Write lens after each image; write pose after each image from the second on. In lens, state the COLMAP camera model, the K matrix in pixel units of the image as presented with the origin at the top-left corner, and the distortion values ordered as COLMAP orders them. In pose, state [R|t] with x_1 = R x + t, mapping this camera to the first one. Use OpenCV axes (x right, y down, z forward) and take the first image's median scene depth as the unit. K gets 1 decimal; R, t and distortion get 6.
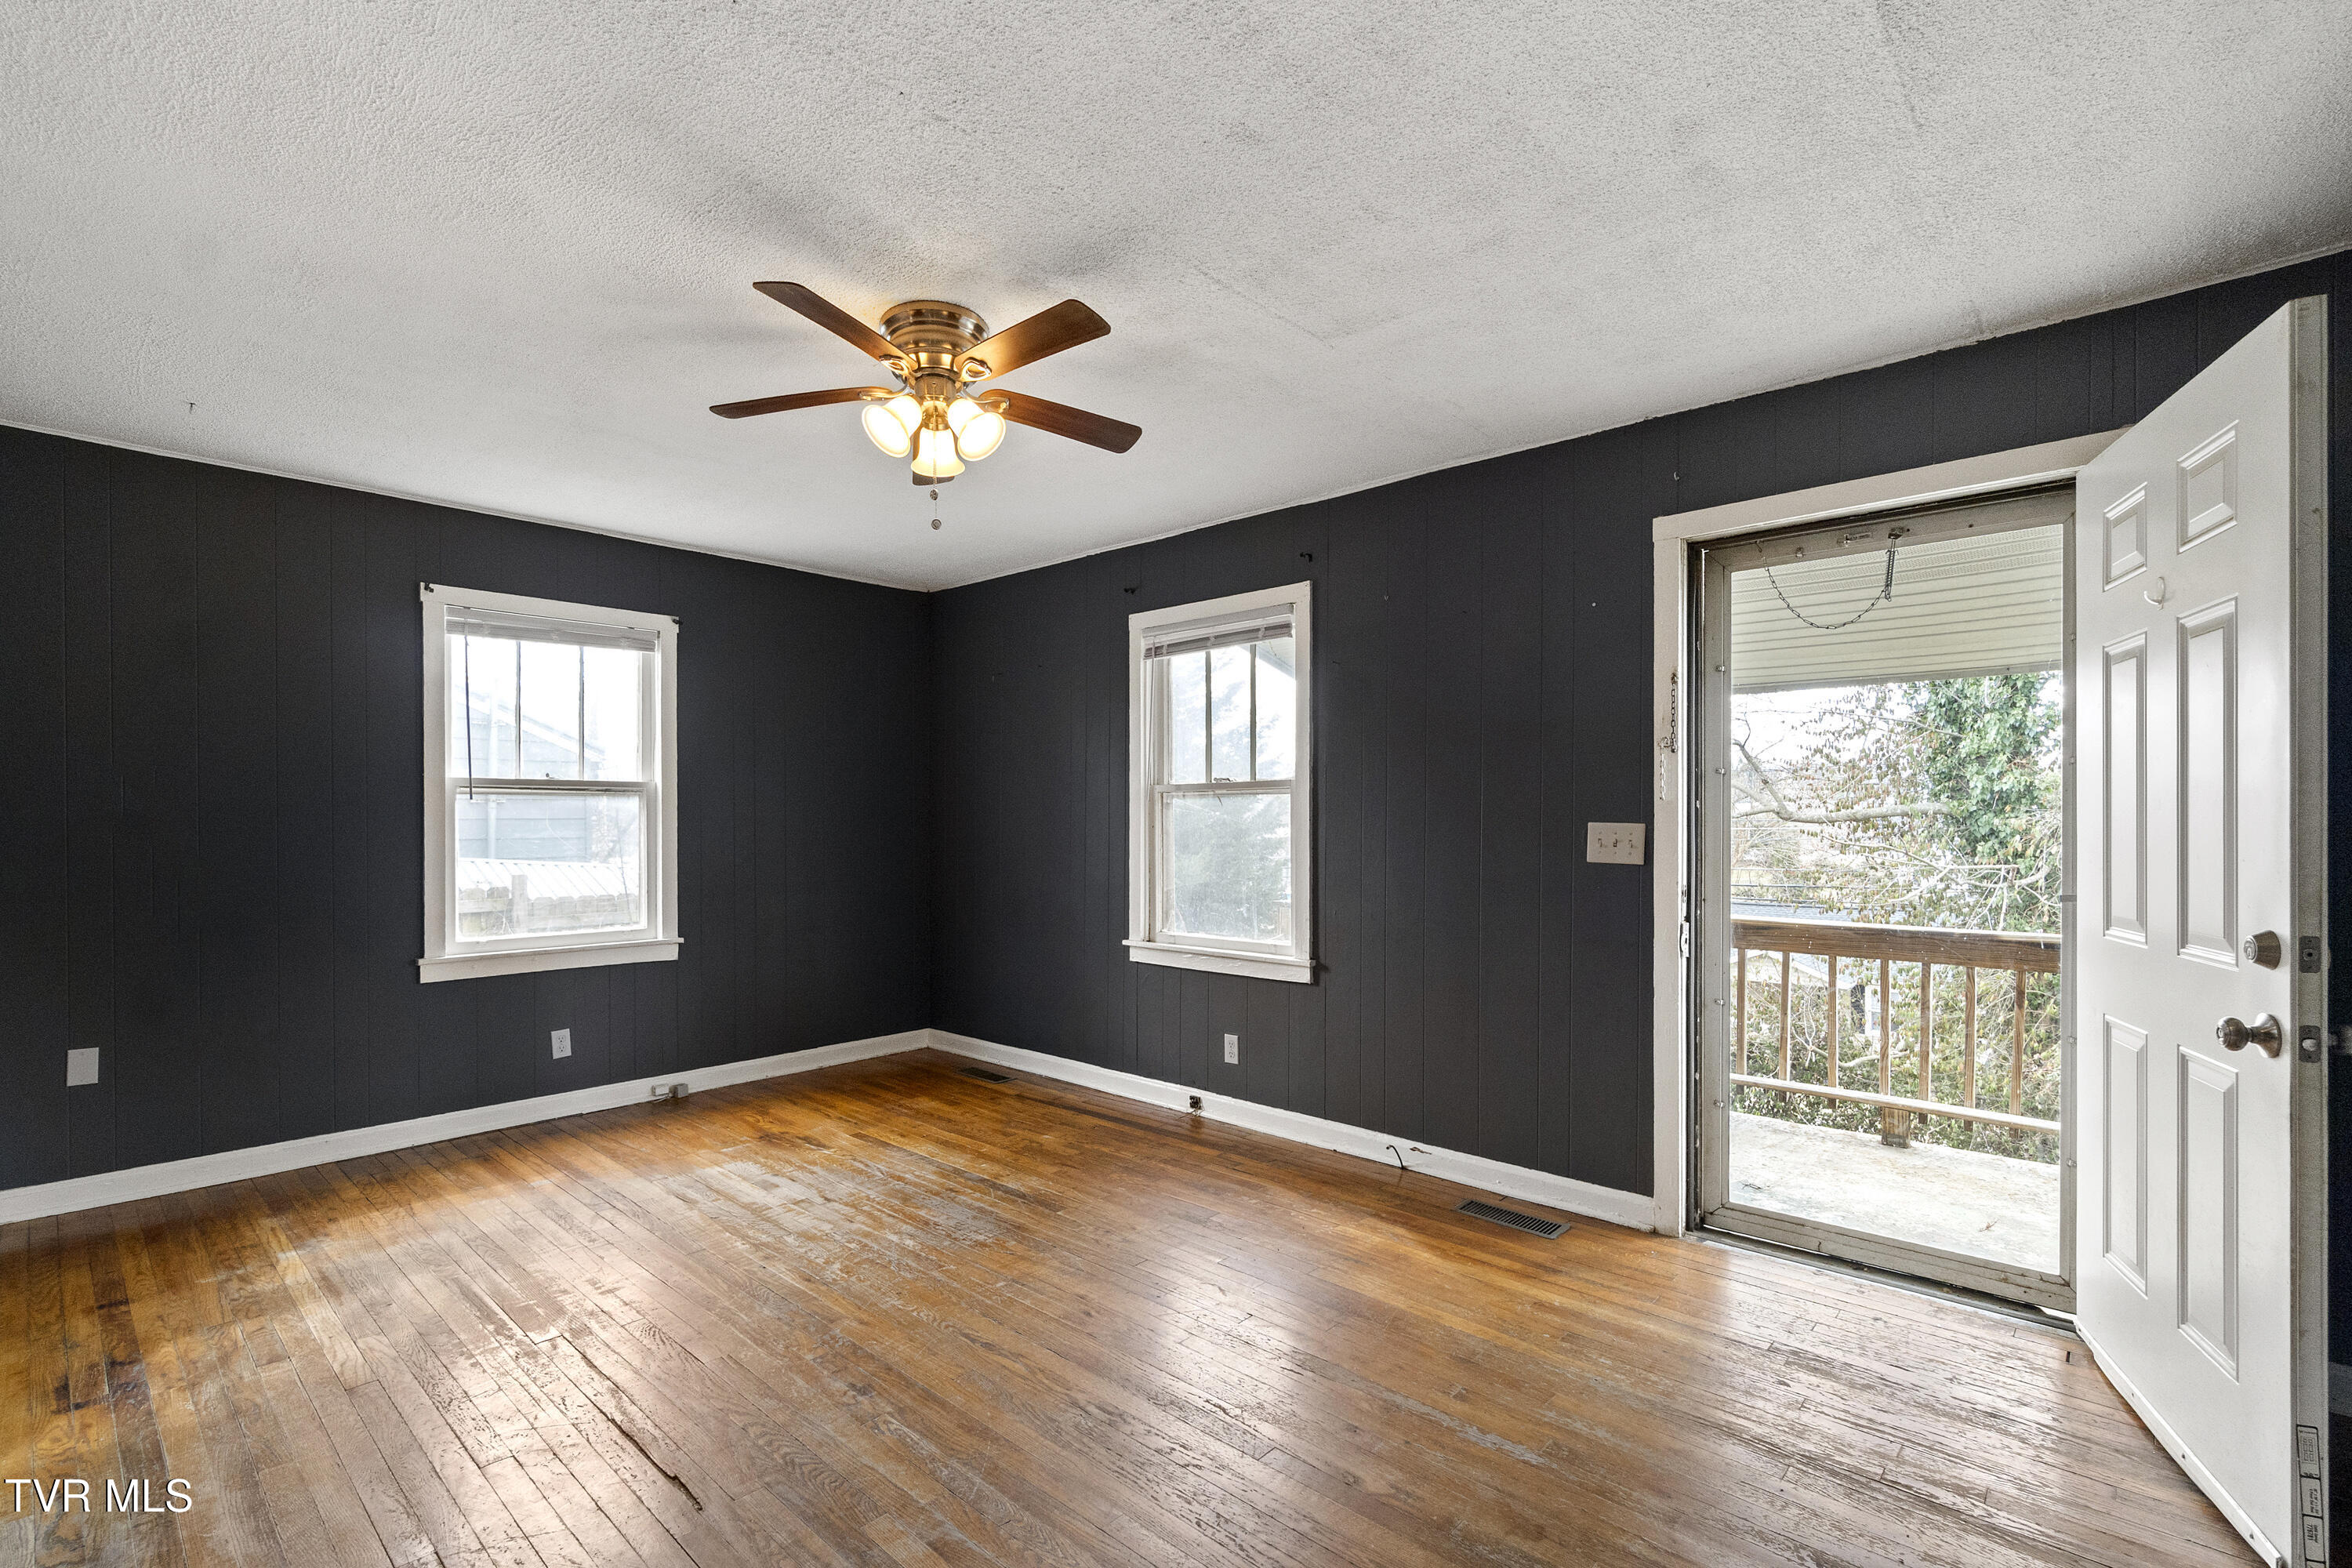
lens RADIAL K [[1059.7, 0, 1177.6], [0, 1059.7, 815.3], [0, 0, 1]] dist [-0.001530, 0.000665]
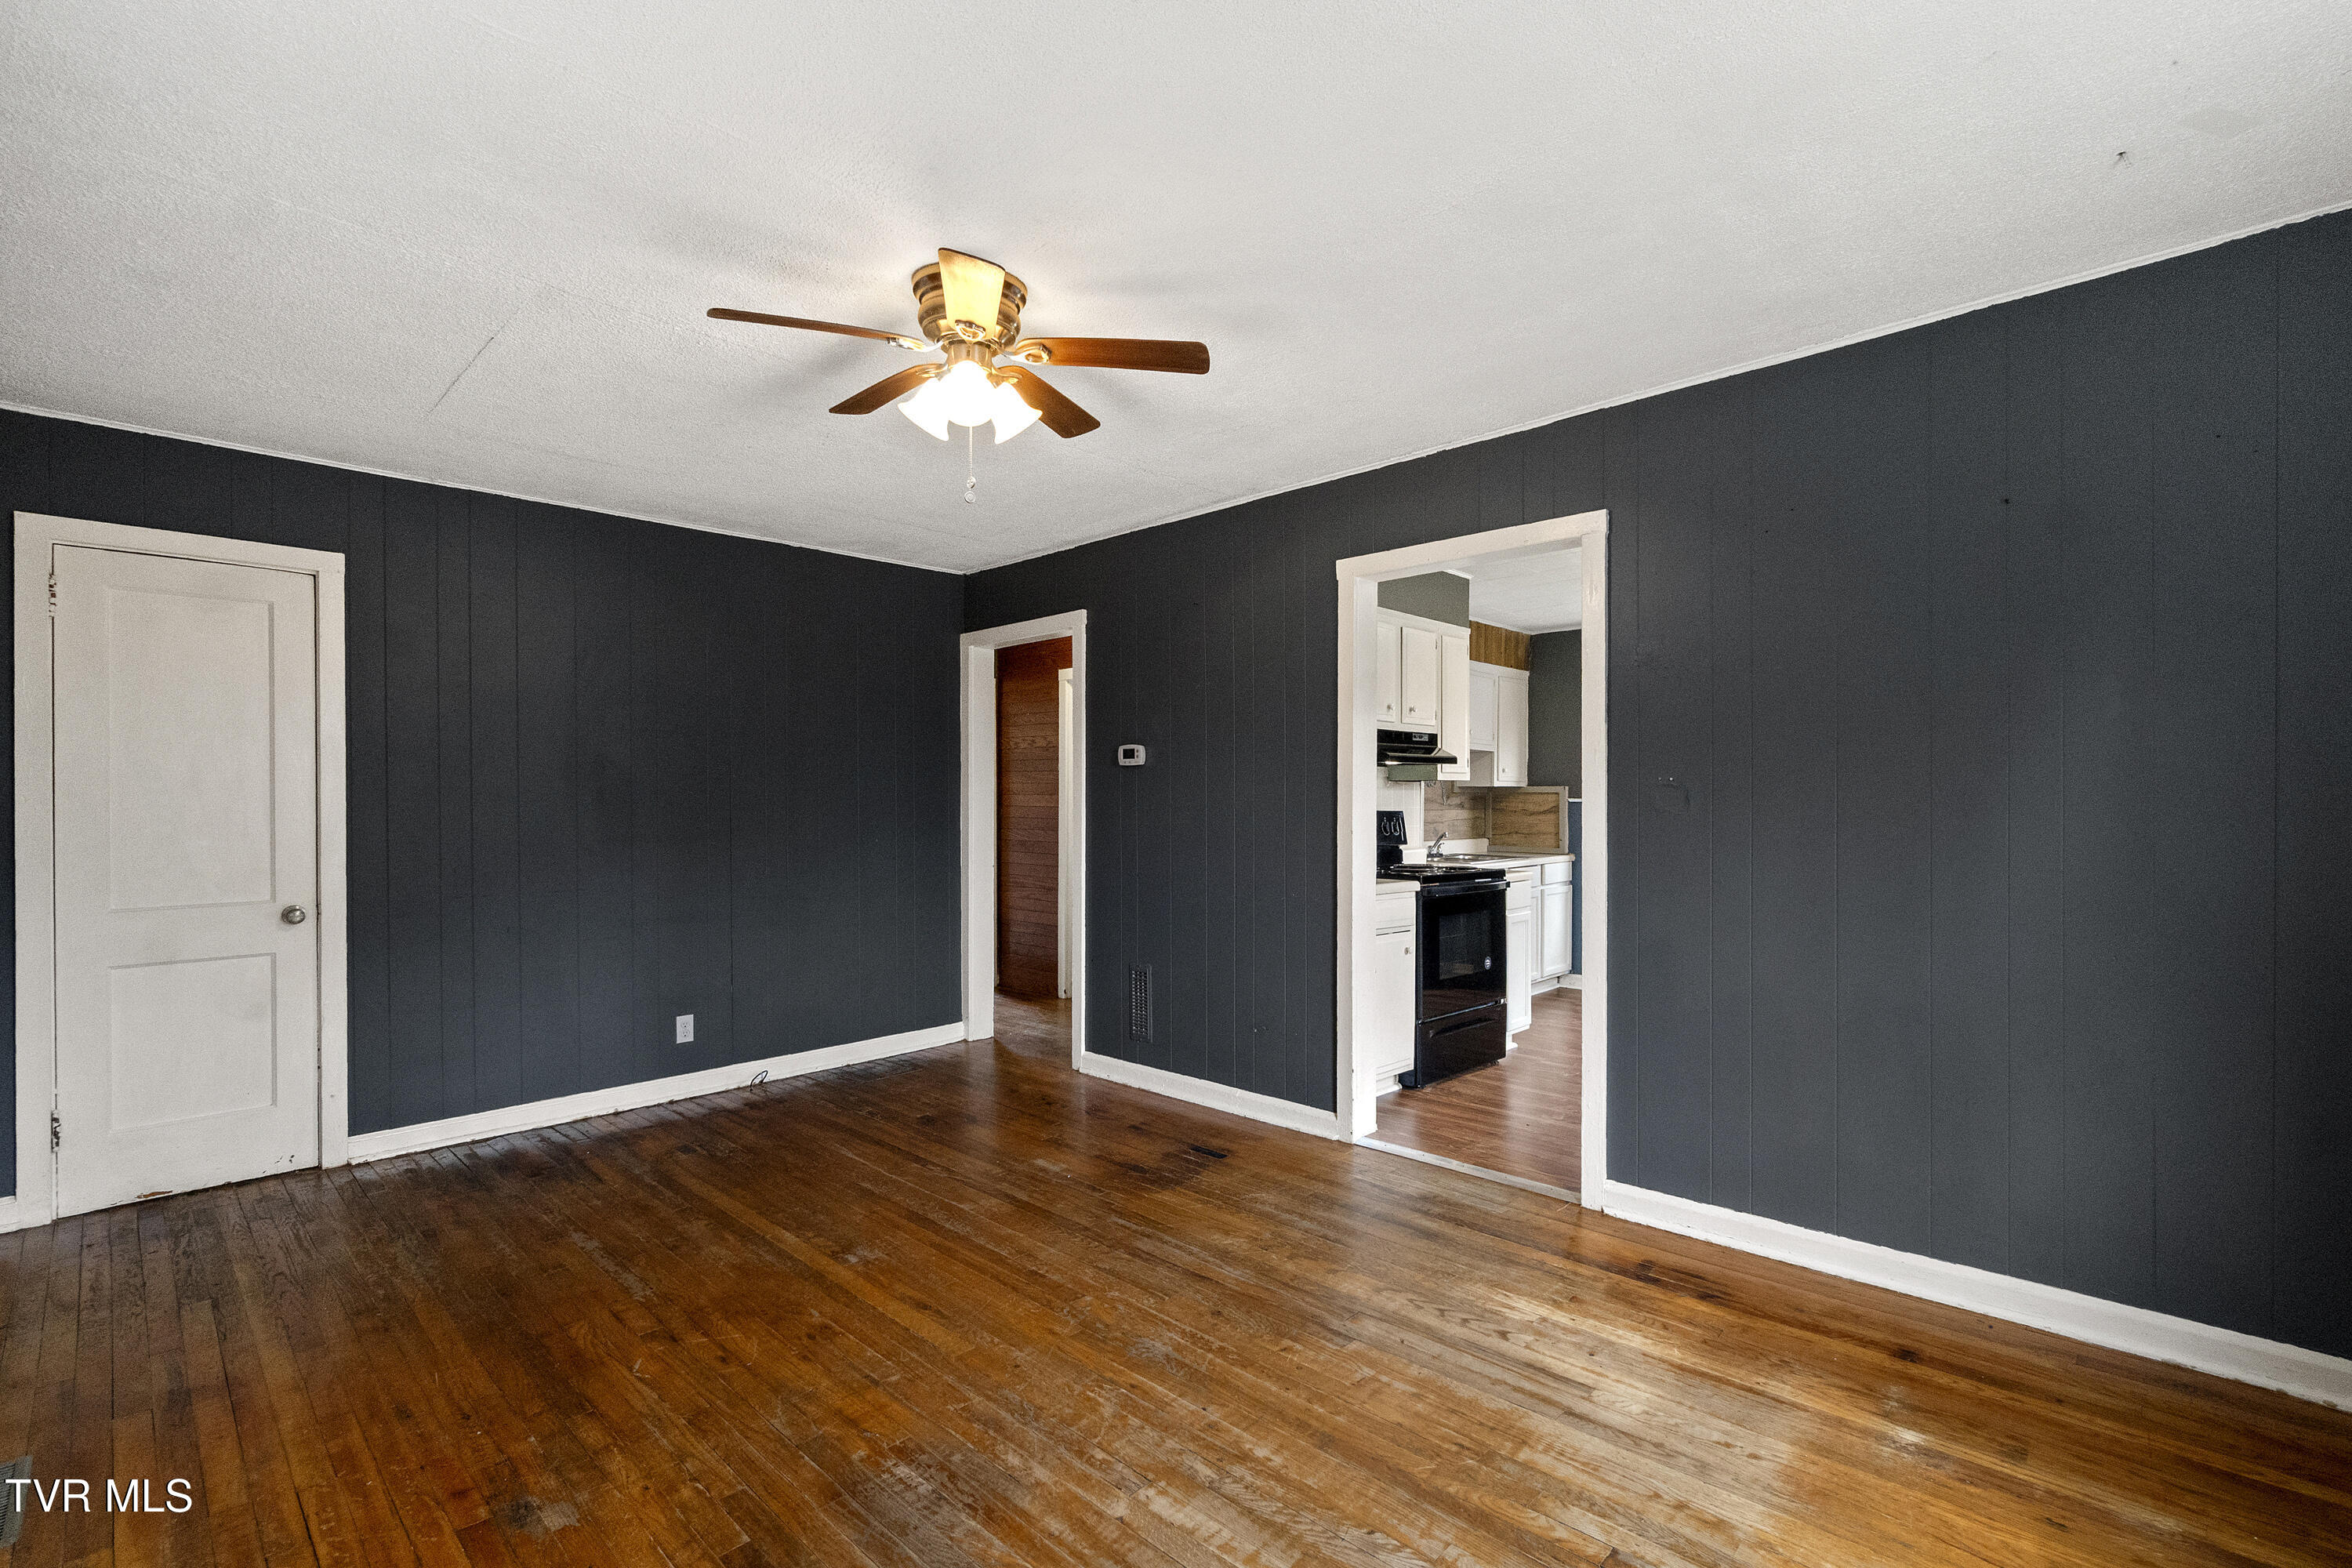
lens RADIAL K [[1043.0, 0, 1169.7], [0, 1043.0, 810.8], [0, 0, 1]] dist [-0.003715, 0.000857]
pose [[-0.999283, 0.003160, 0.037727, -0.288648], [0.003152, 0.999995, -0.000296, 0.006327], [-0.037728, -0.000176, -0.999288, 1.262496]]
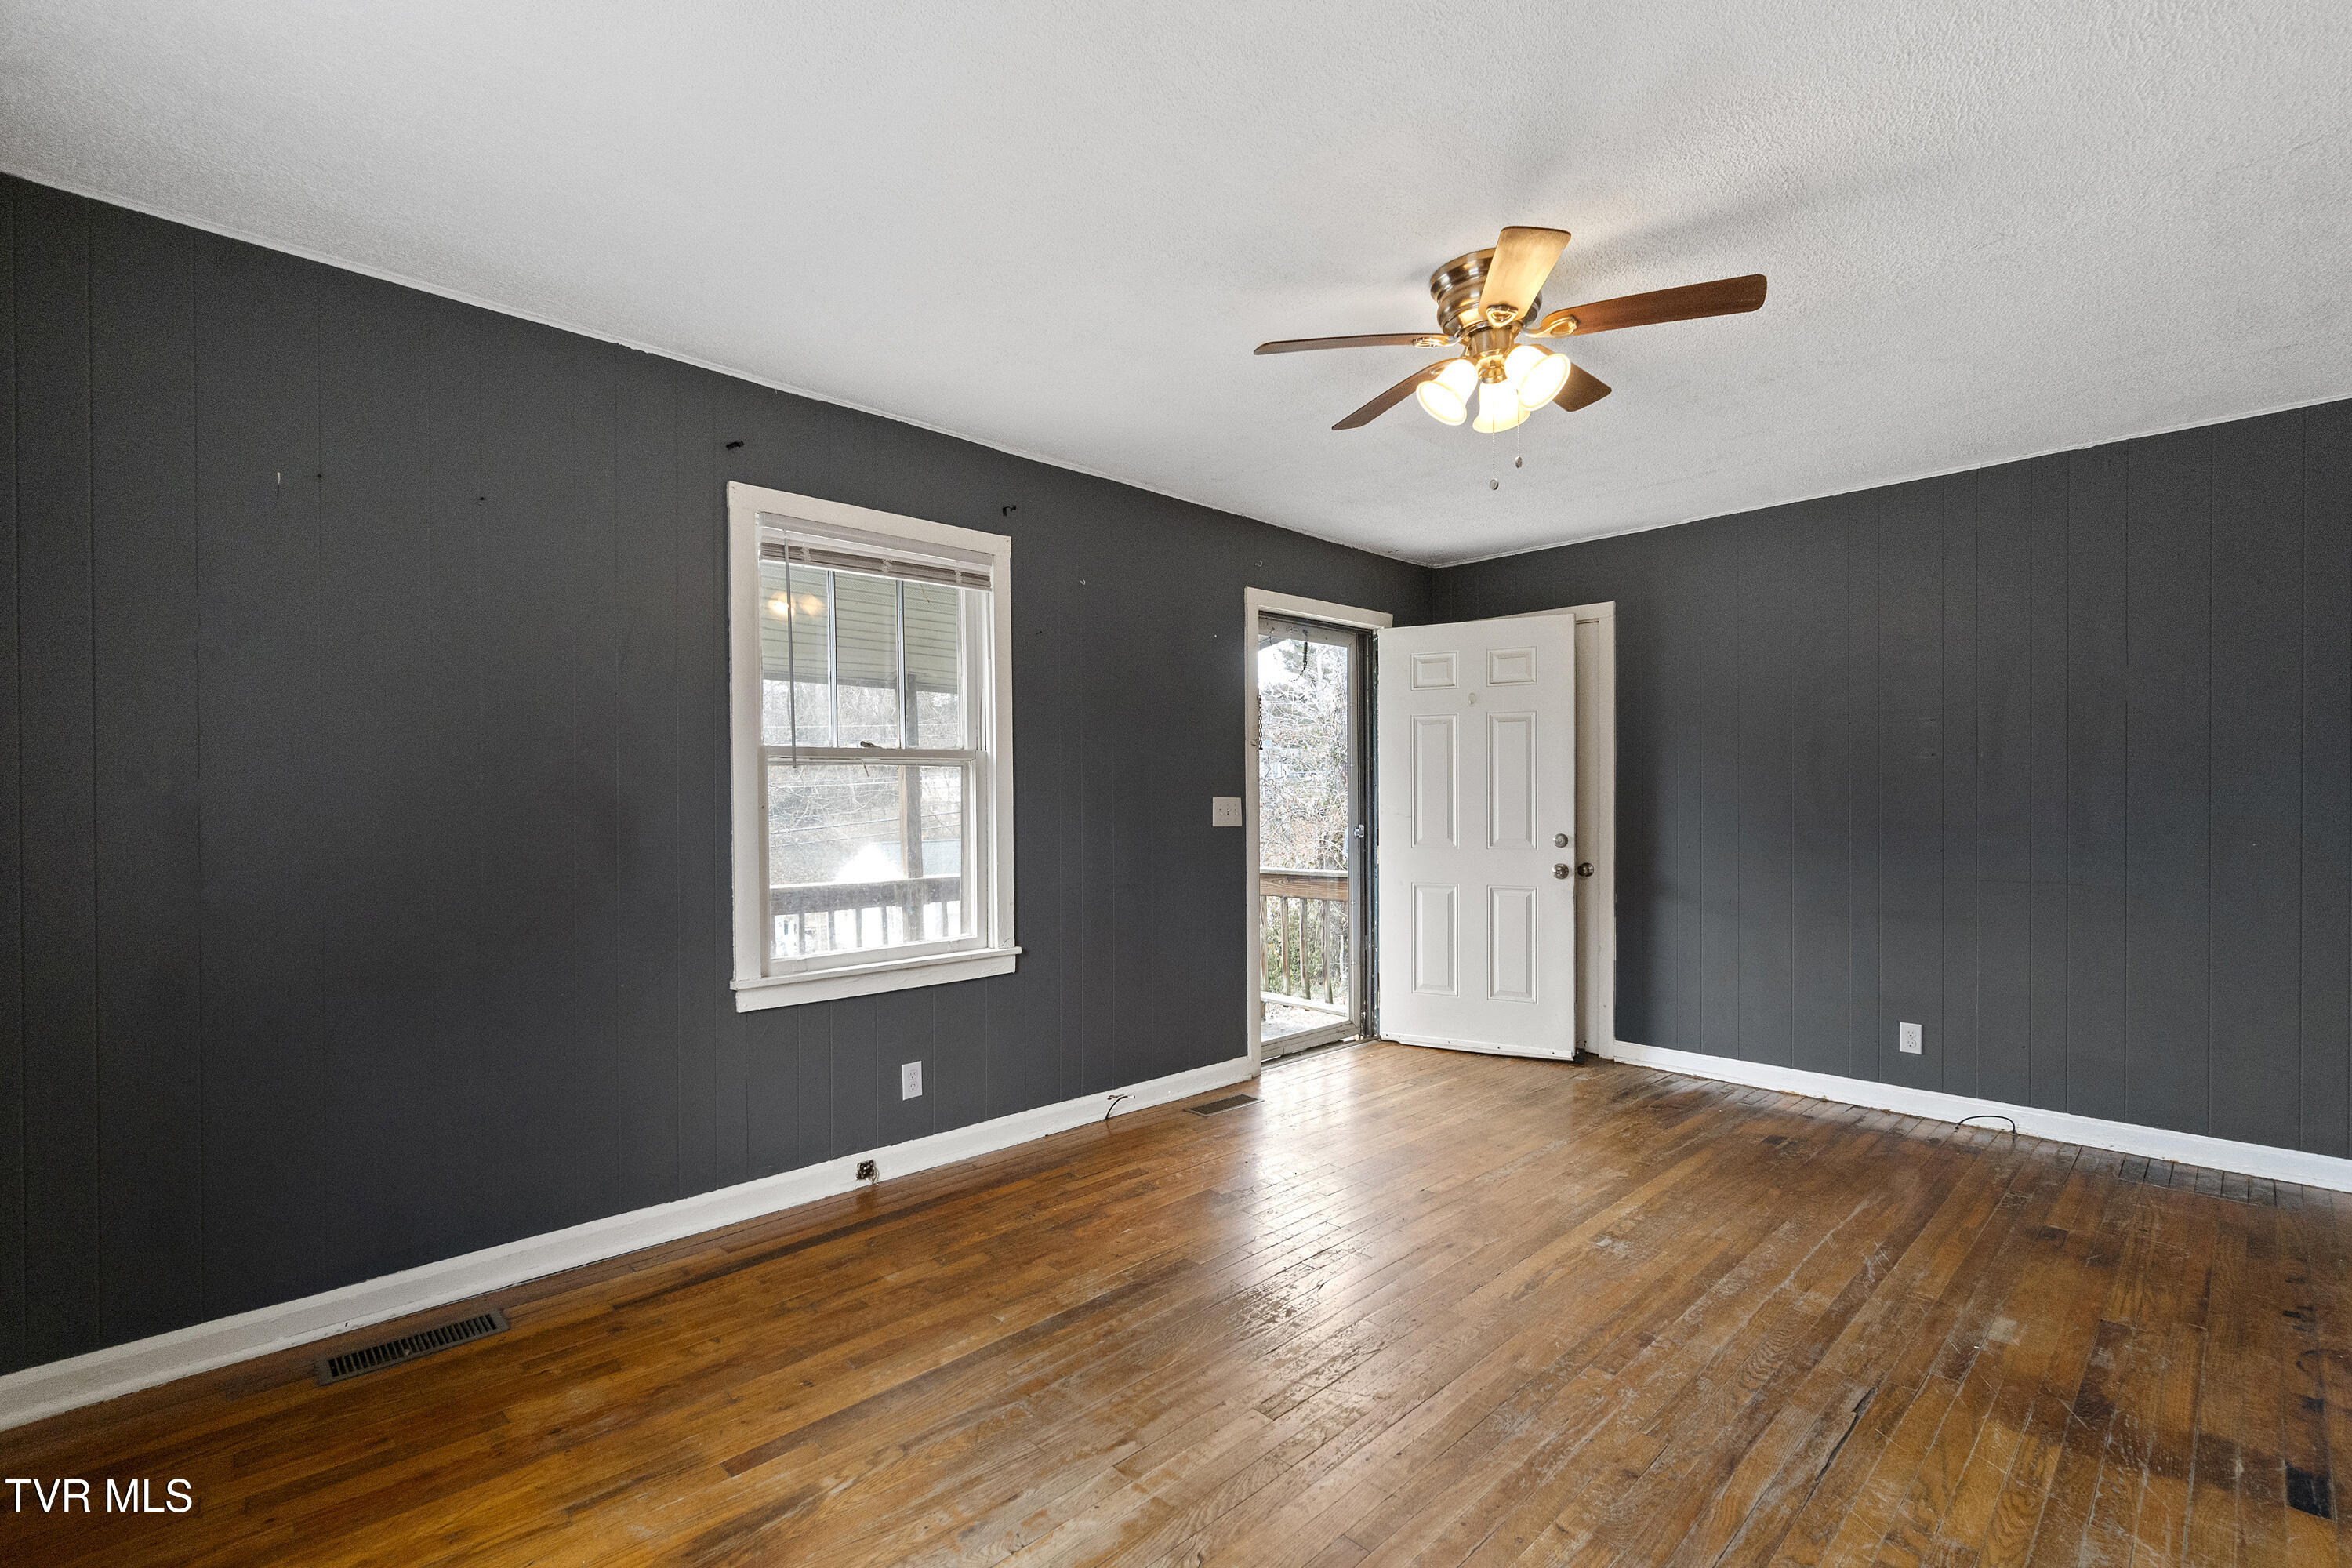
lens RADIAL K [[1030.2, 0, 1181.7], [0, 1030.2, 798.9], [0, 0, 1]] dist [-0.000889, 0.000303]
pose [[0.064738, -0.004841, 0.997891, -0.772455], [-0.001852, 0.999986, 0.004971, 0.002468], [-0.997901, -0.002170, 0.064729, 0.802052]]
